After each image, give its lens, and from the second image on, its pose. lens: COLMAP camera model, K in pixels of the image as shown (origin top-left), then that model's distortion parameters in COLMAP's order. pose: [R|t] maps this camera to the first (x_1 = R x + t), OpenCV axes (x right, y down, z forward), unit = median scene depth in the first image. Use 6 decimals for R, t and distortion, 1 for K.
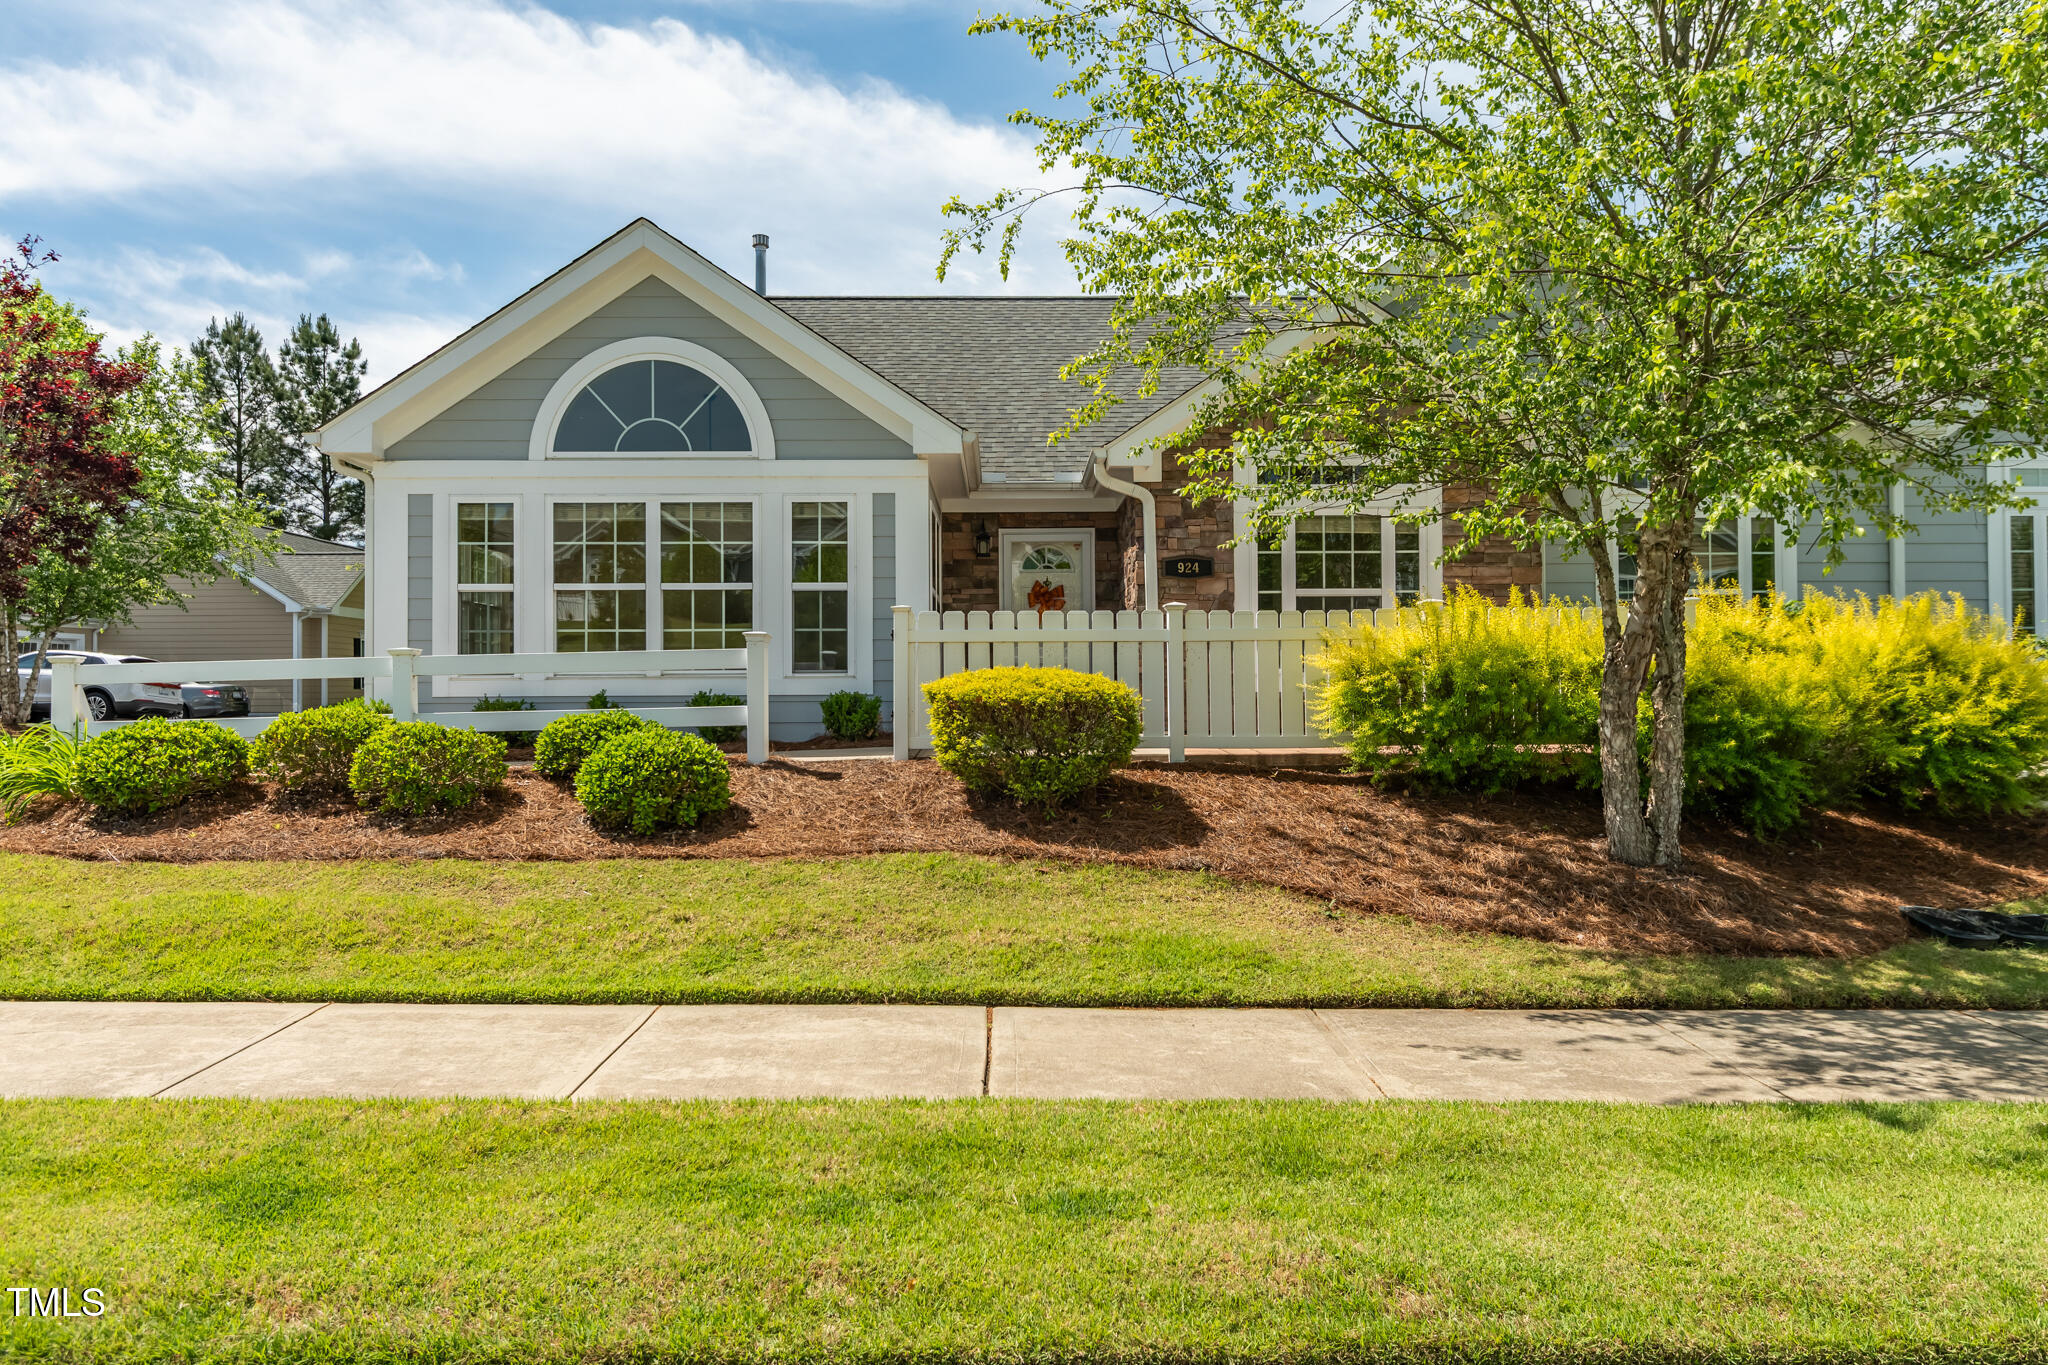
lens RADIAL K [[1300.6, 0, 1017.2], [0, 1300.6, 682.1], [0, 0, 1]] dist [-0.005045, -0.000404]
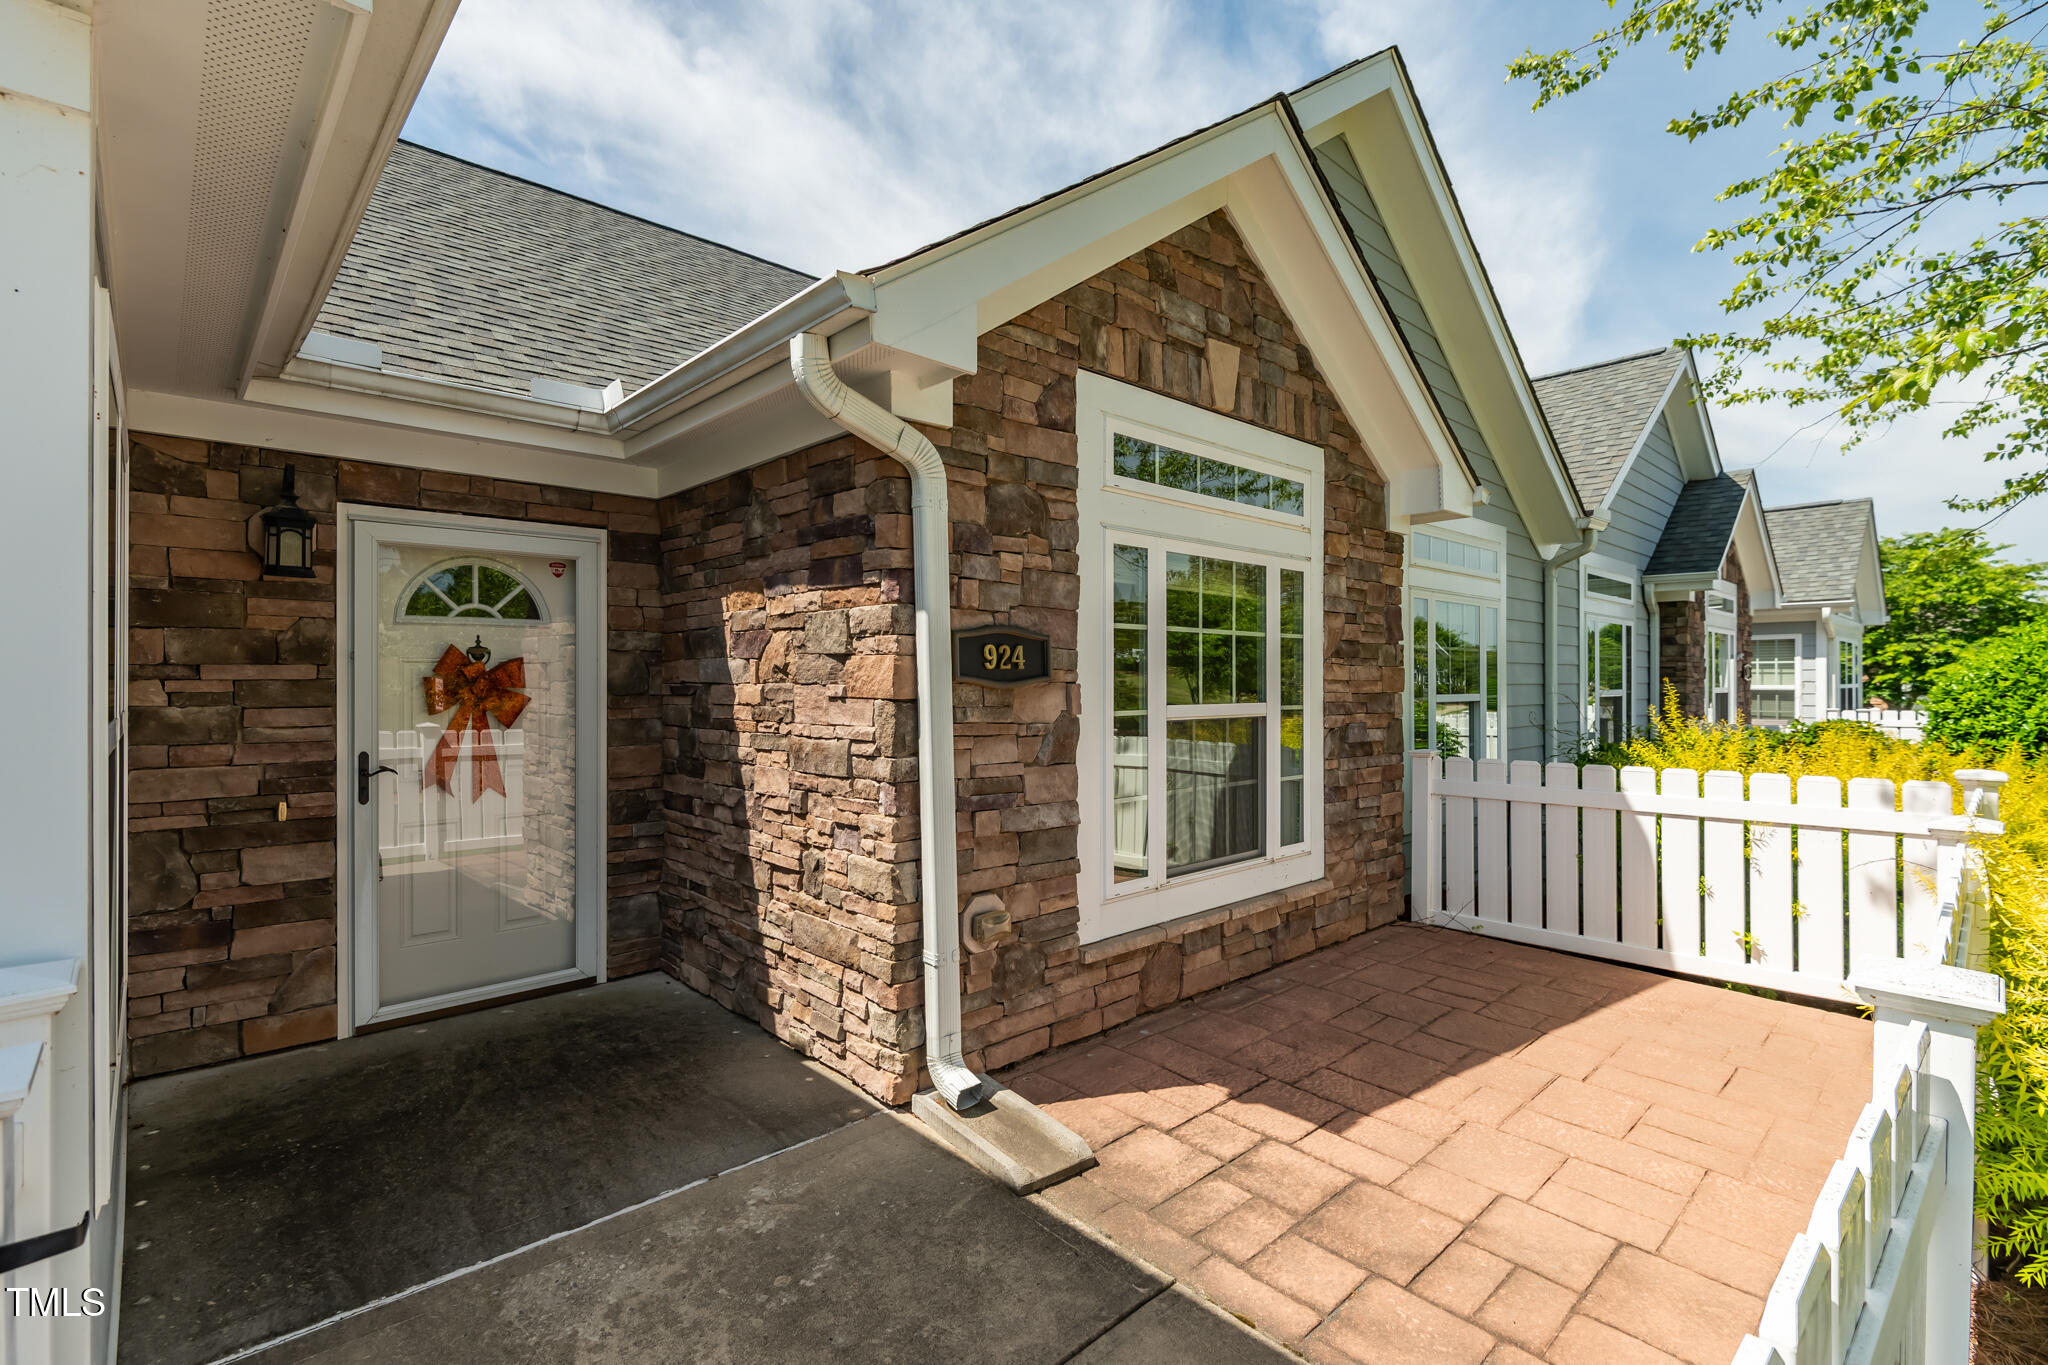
lens RADIAL K [[931.0, 0, 1014.5], [0, 931.0, 677.7], [0, 0, 1]] dist [0.003116, -0.000466]
pose [[0.744635, 0.010815, 0.667385, -0.054852], [-0.010161, 0.999937, -0.004868, -0.079826], [-0.667395, -0.003156, 0.744697, 0.781303]]
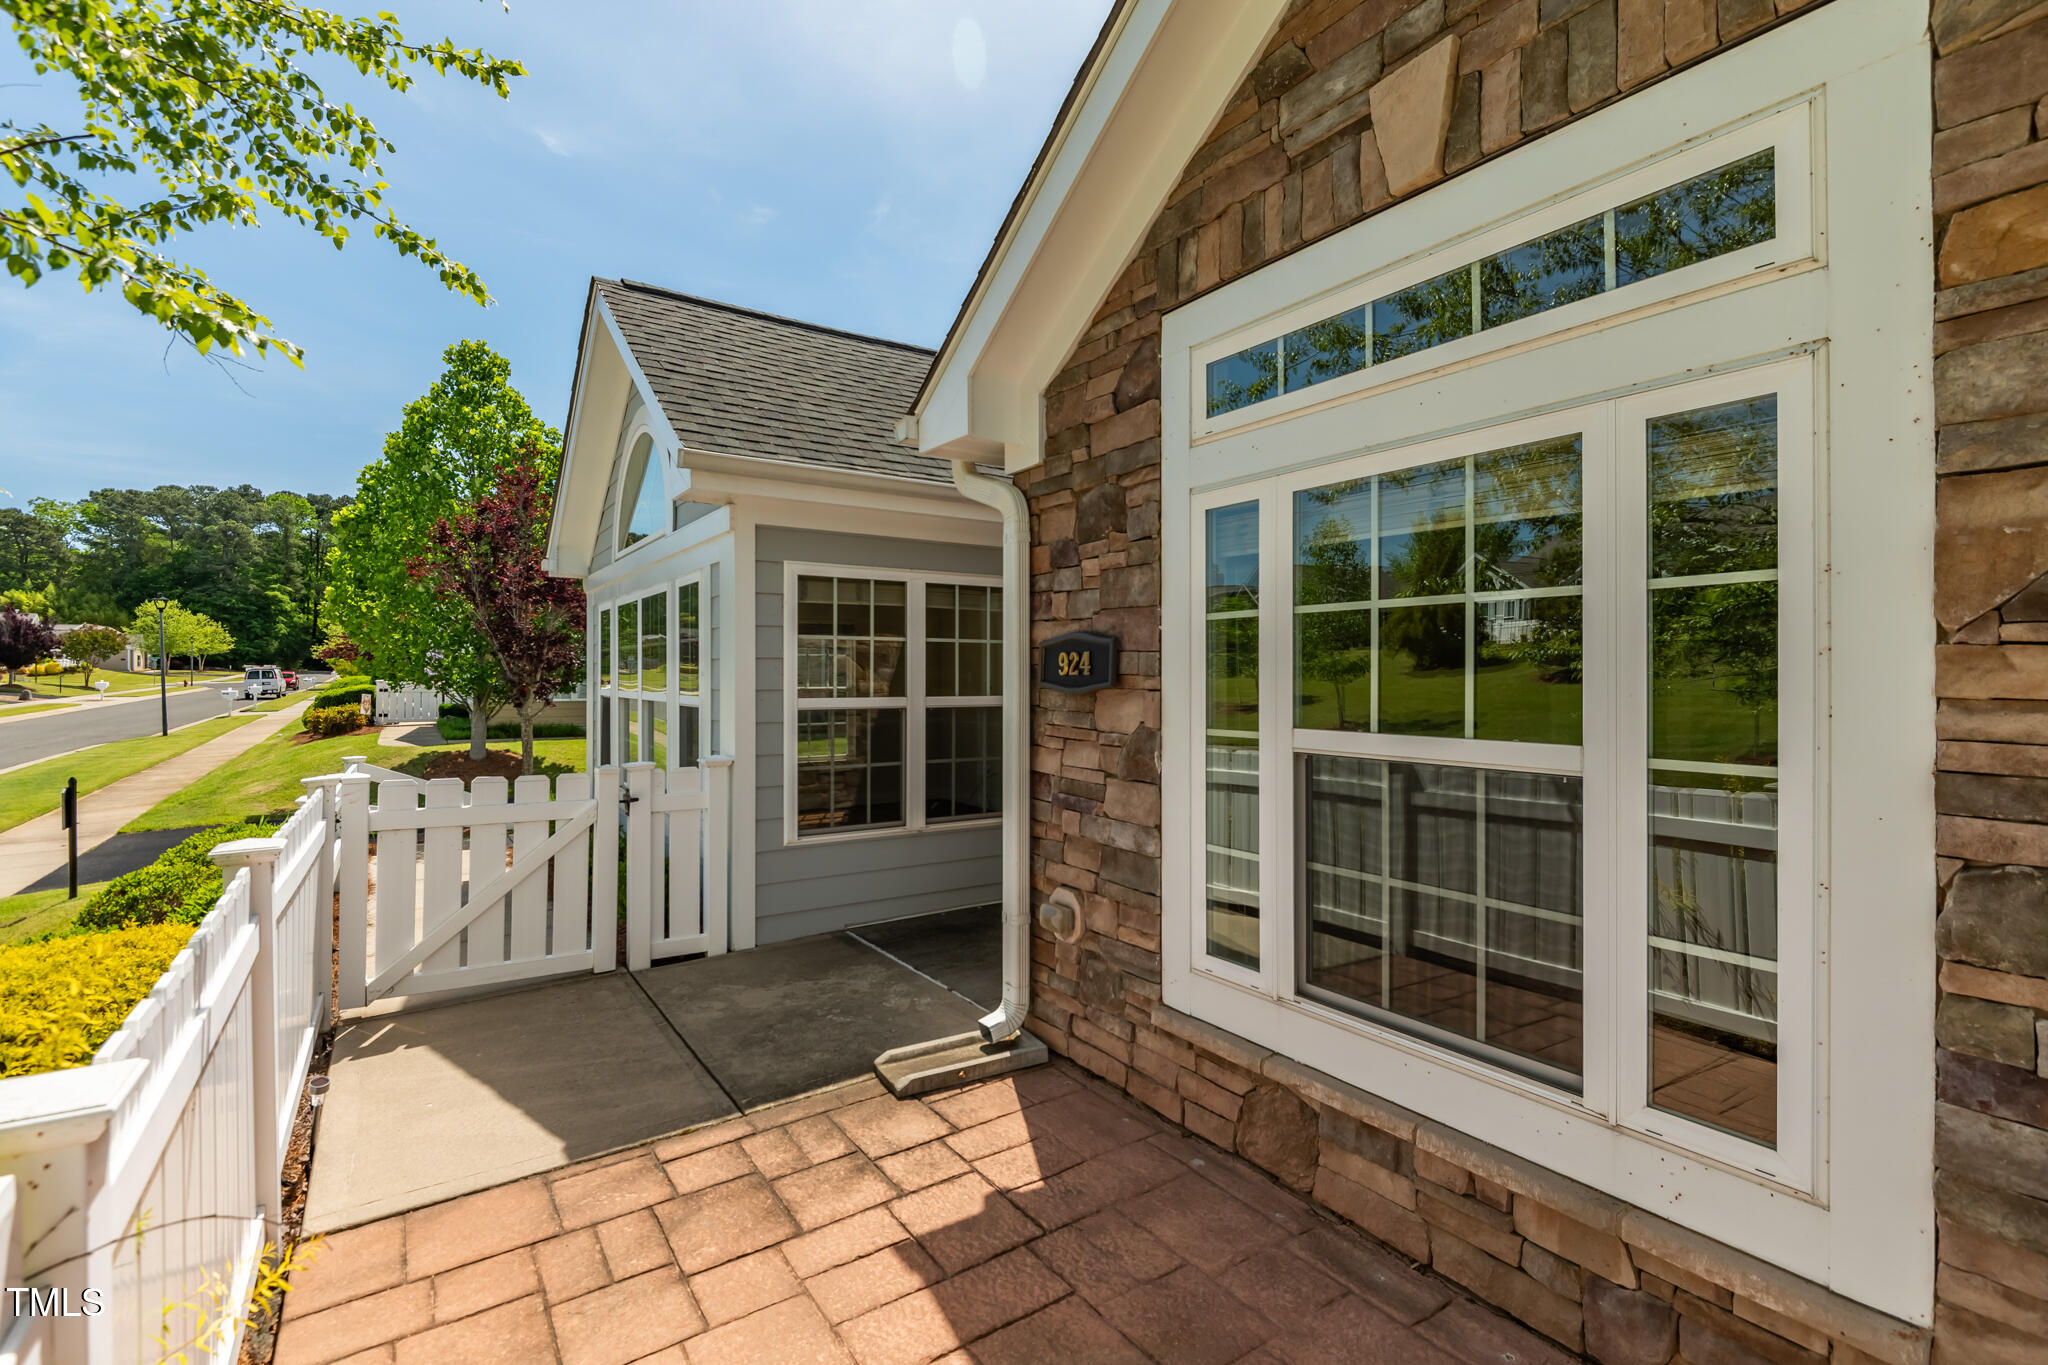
lens RADIAL K [[931.0, 0, 1026.0], [0, 931.0, 679.8], [0, 0, 1]] dist [0.003116, -0.000466]
pose [[0.546888, 0.011694, -0.837124, 0.364317], [-0.001957, 0.999918, 0.012690, -0.086006], [0.837204, -0.005301, 0.546866, 0.823016]]
